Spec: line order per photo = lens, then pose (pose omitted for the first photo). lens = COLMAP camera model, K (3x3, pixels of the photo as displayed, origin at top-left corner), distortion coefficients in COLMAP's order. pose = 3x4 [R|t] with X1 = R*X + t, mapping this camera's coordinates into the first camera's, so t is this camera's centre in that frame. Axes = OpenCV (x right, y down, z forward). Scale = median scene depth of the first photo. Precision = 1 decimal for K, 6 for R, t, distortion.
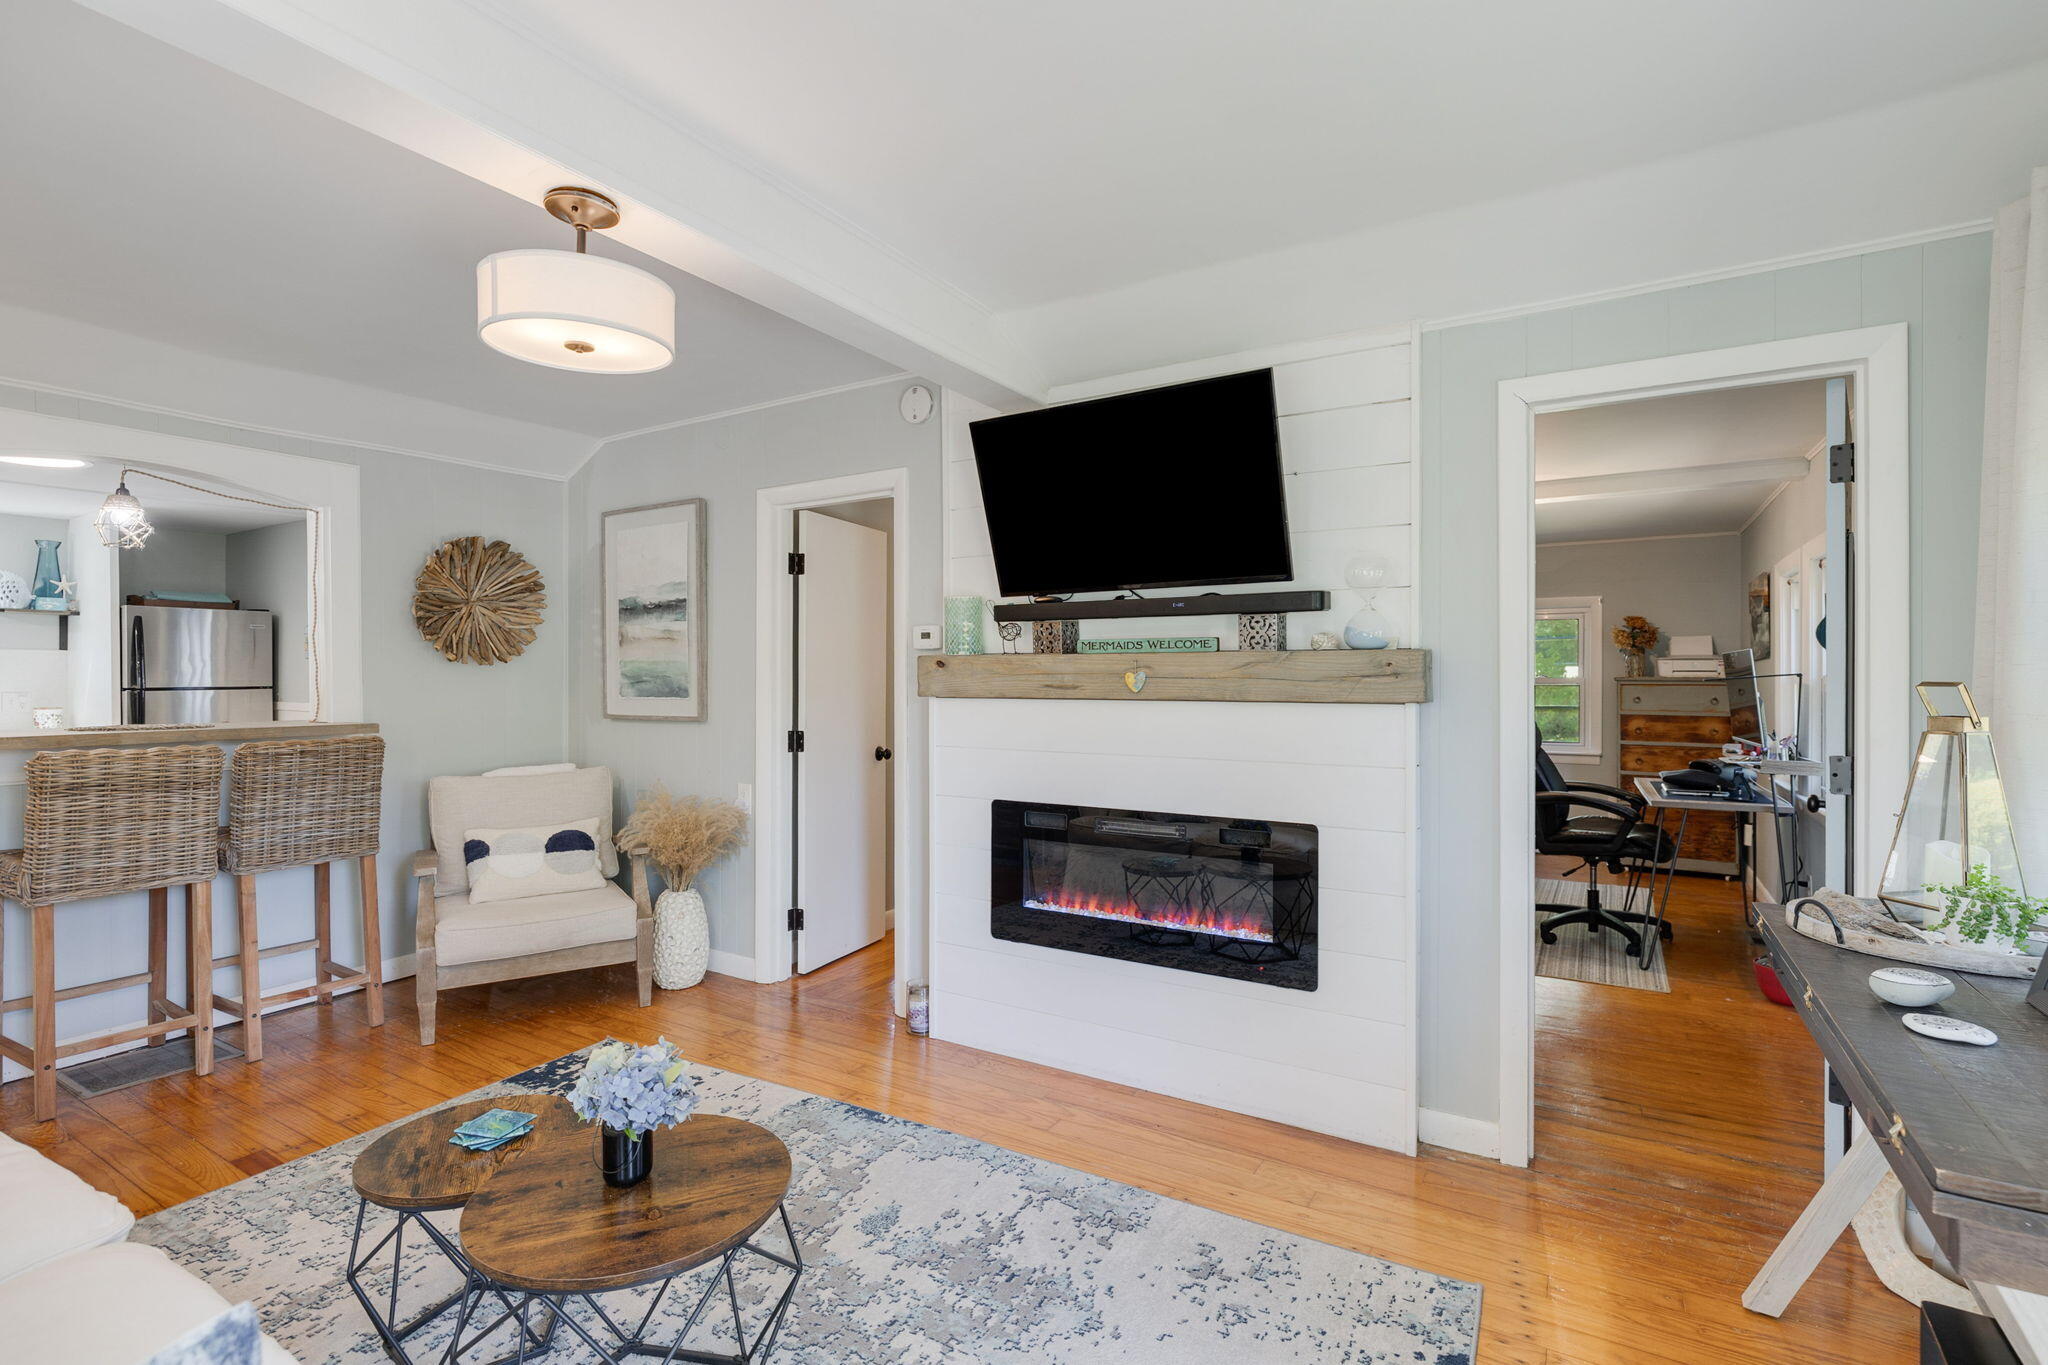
lens RADIAL K [[966.4, 0, 1038.6], [0, 966.4, 685.9], [0, 0, 1]] dist [-0.010487, 0.003001]
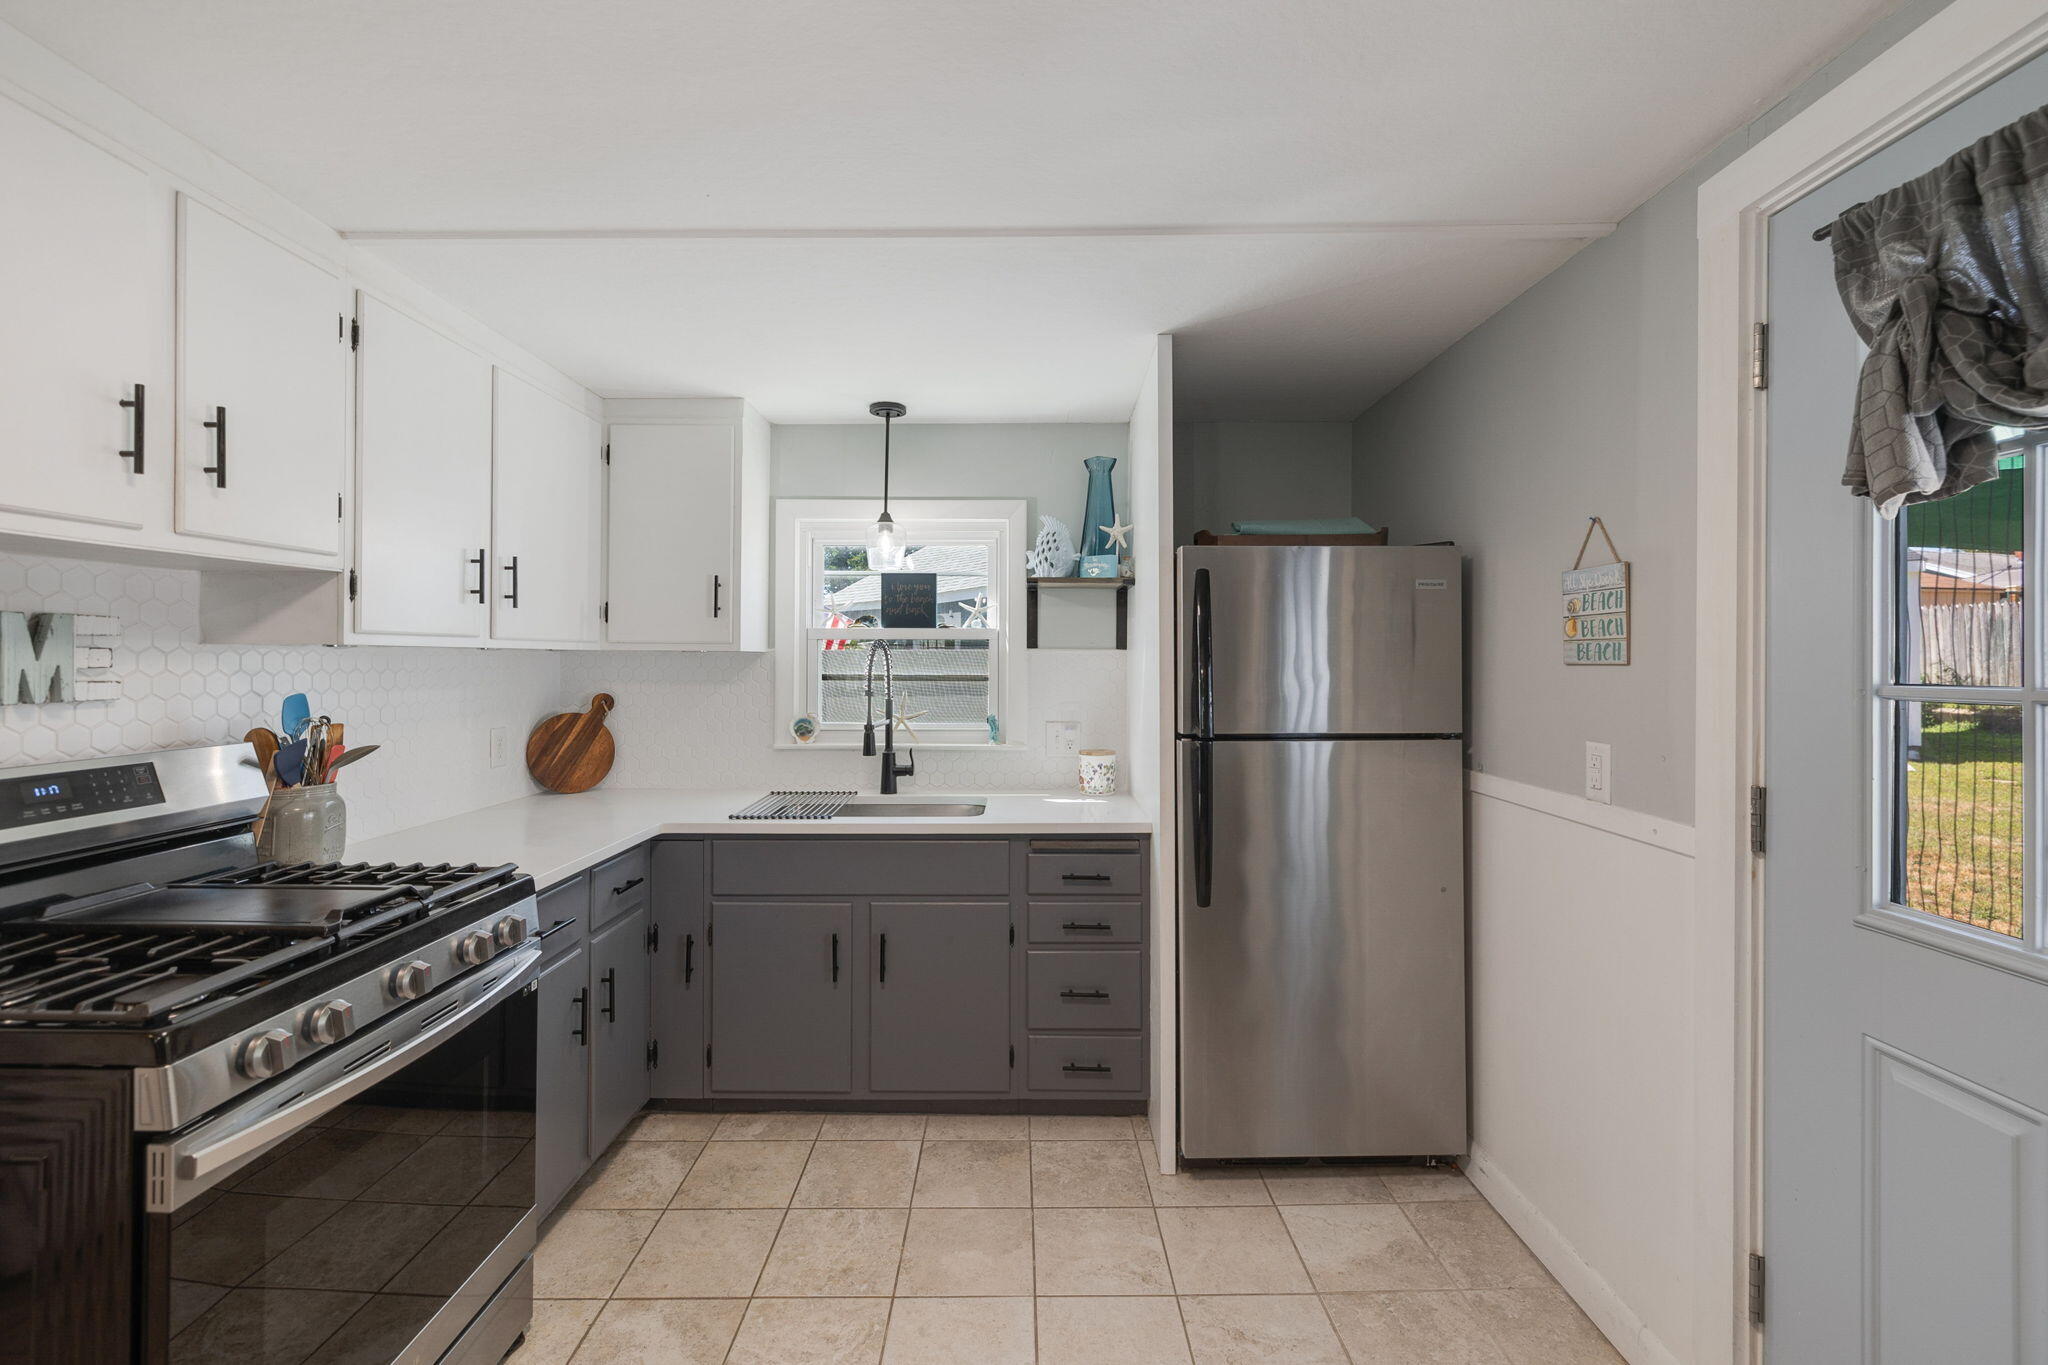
lens RADIAL K [[863.8, 0, 1029.9], [0, 863.8, 656.4], [0, 0, 1]] dist [0.002479, -0.000873]
pose [[0.525171, -0.008670, -0.850953, -2.361475], [-0.009151, 0.999833, -0.015835, -0.095421], [0.850948, 0.016103, 0.525004, 2.658293]]
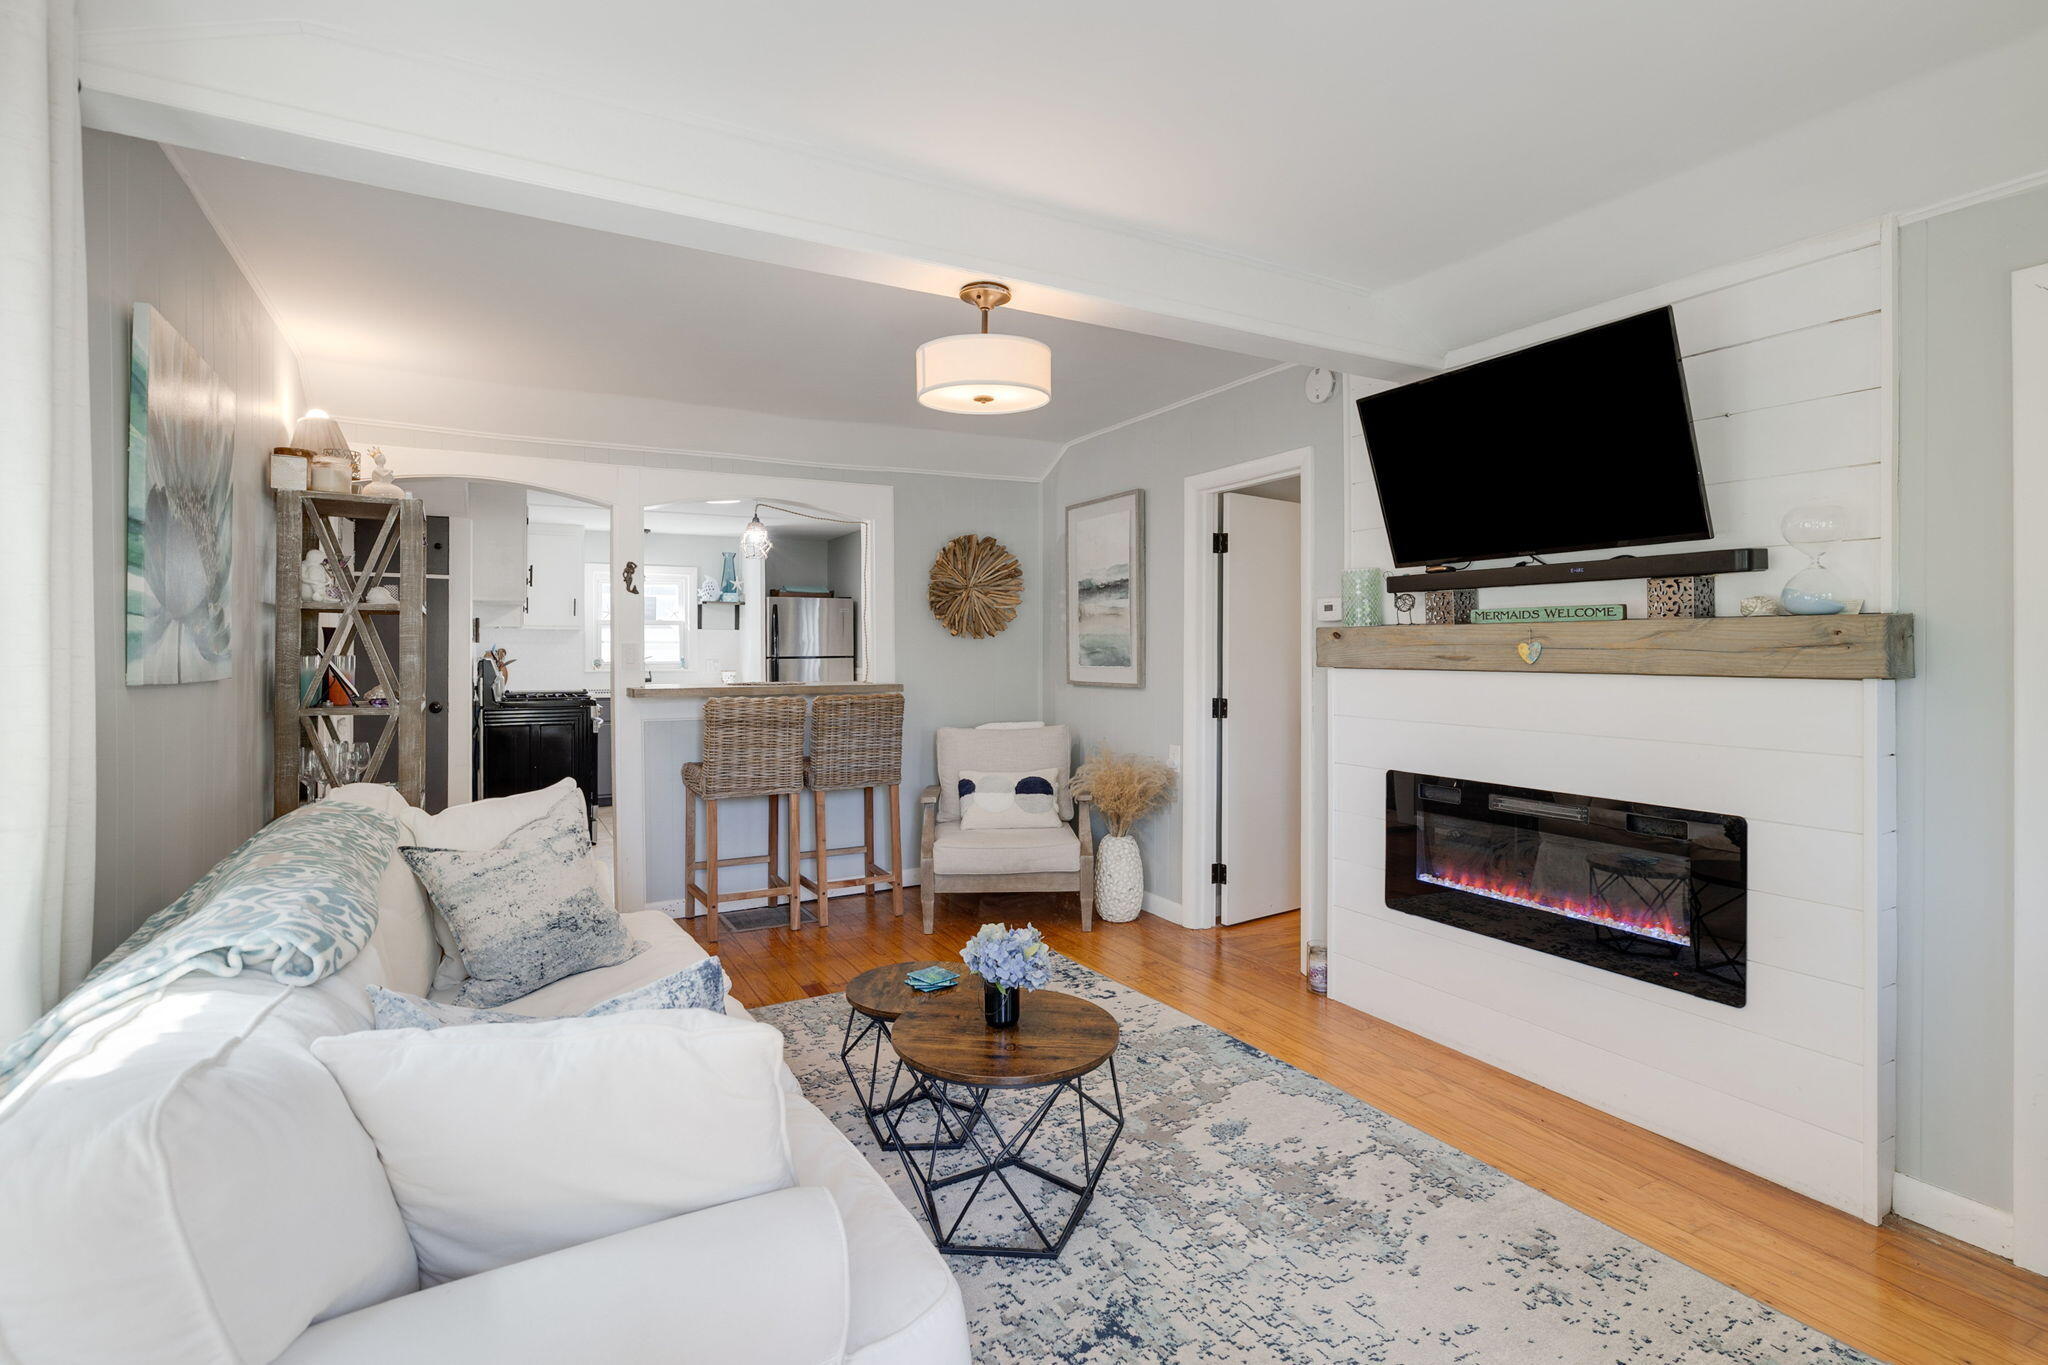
lens RADIAL K [[966.4, 0, 992.6], [0, 966.4, 664.0], [0, 0, 1]] dist [-0.010487, 0.003001]
pose [[0.856802, 0.007659, -0.515588, 0.150352], [-0.004362, 0.999962, 0.007605, 0.001920], [0.515626, -0.004267, 0.856803, -0.091838]]
